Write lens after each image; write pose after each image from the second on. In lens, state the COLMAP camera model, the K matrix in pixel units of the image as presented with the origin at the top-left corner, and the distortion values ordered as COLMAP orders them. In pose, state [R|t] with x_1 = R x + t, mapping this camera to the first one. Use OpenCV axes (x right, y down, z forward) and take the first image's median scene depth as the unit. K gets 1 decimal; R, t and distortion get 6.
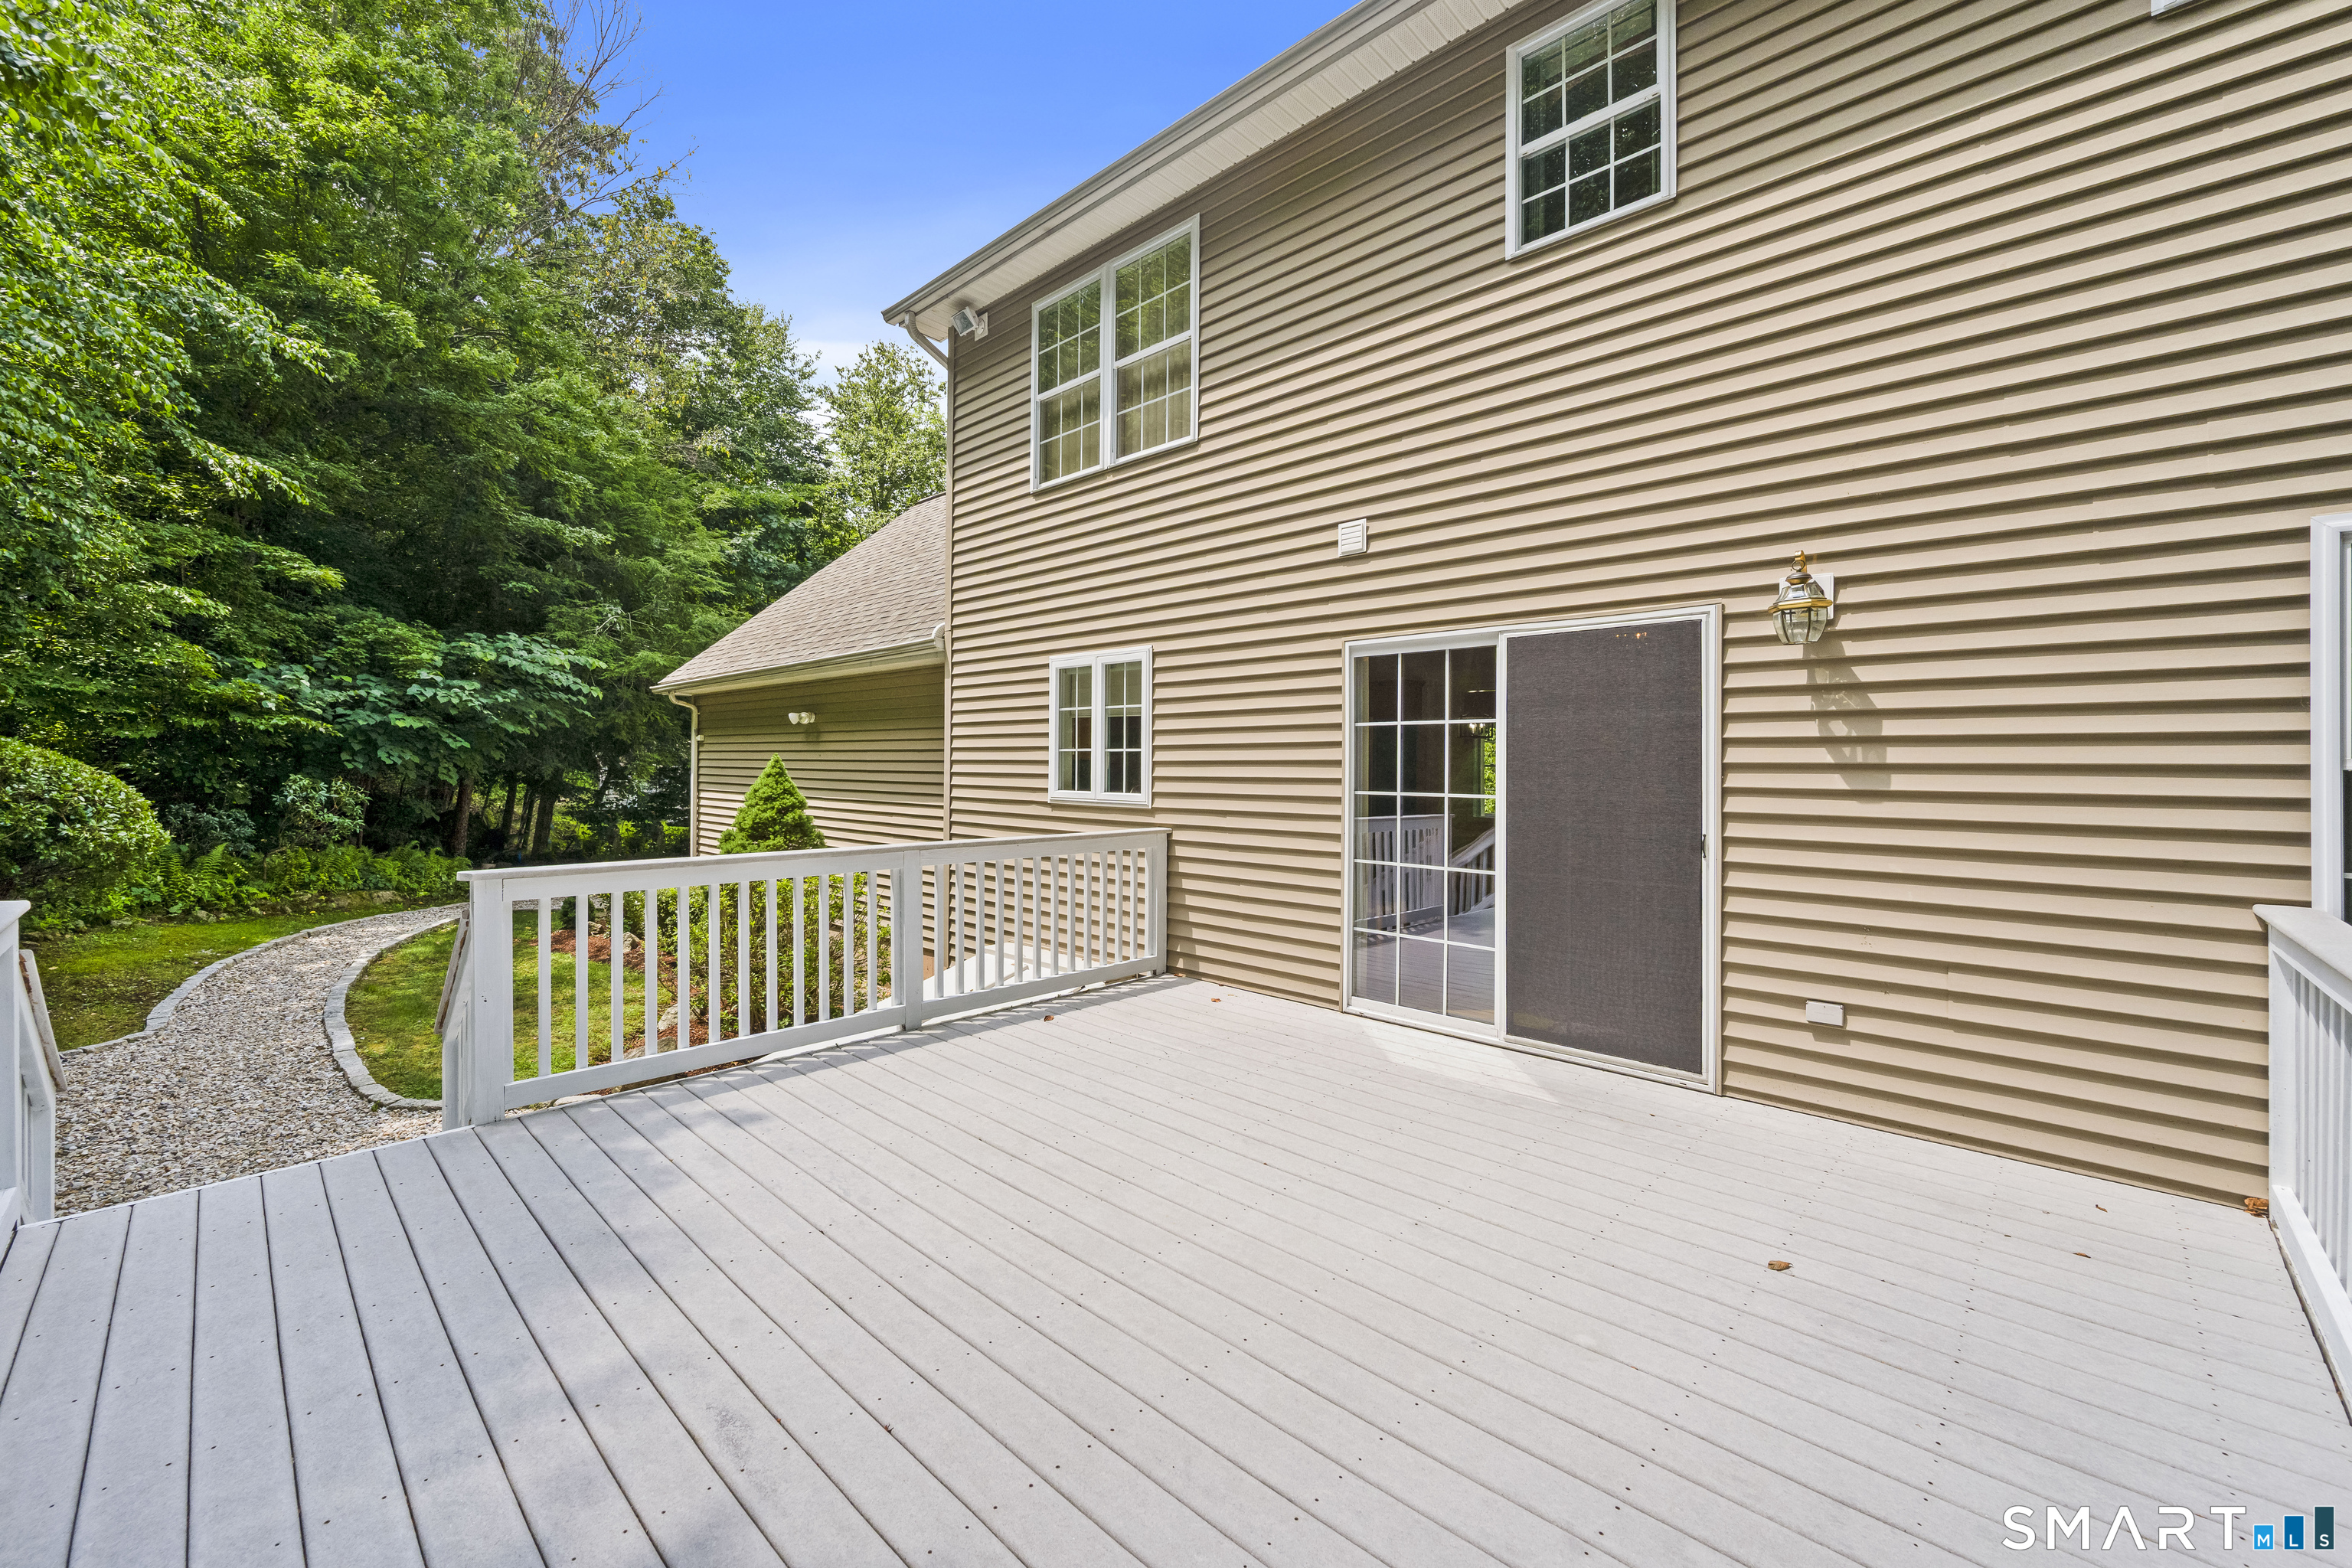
lens RADIAL K [[943.4, 0, 1175.9], [0, 943.4, 754.1], [0, 0, 1]] dist [0.000235, 0.000174]
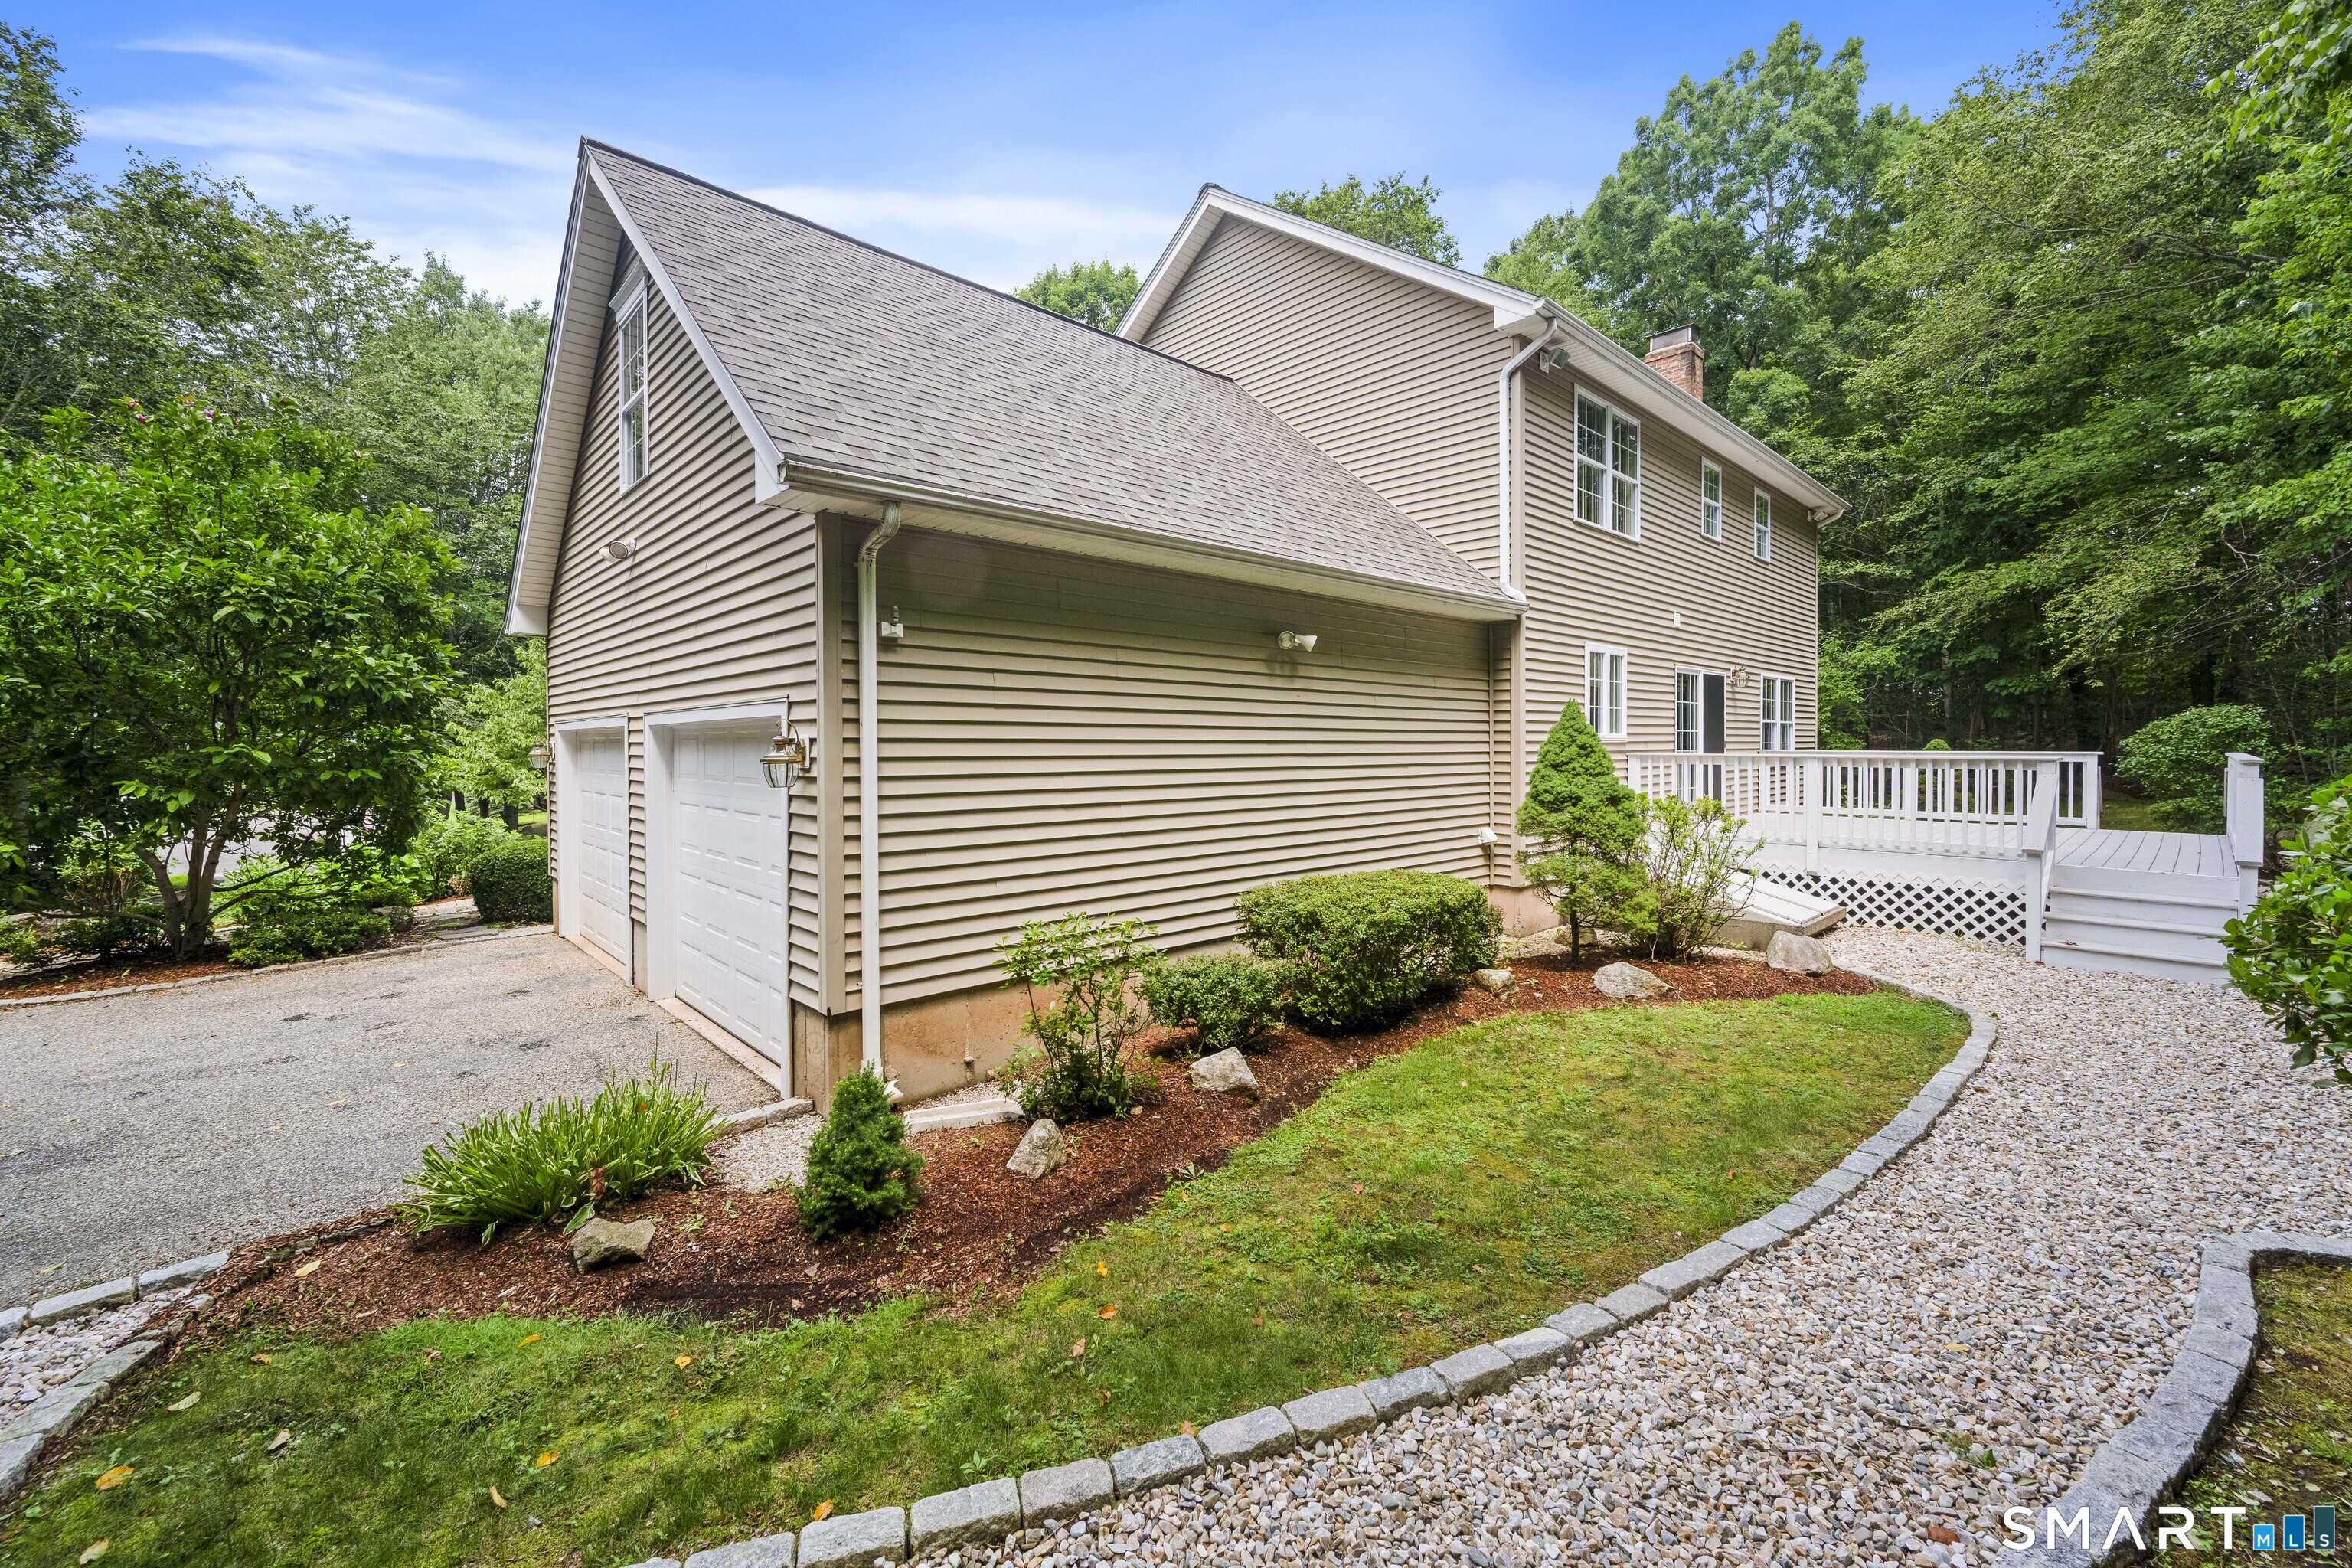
lens RADIAL K [[946.2, 0, 1176.0], [0, 946.2, 784.0], [0, 0, 1]] dist [0.000919, 0.000136]
pose [[0.062175, -0.046398, 0.996986, -1.704535], [-0.007282, 0.998871, 0.046940, 0.054742], [-0.998039, -0.010178, 0.061767, 1.618449]]
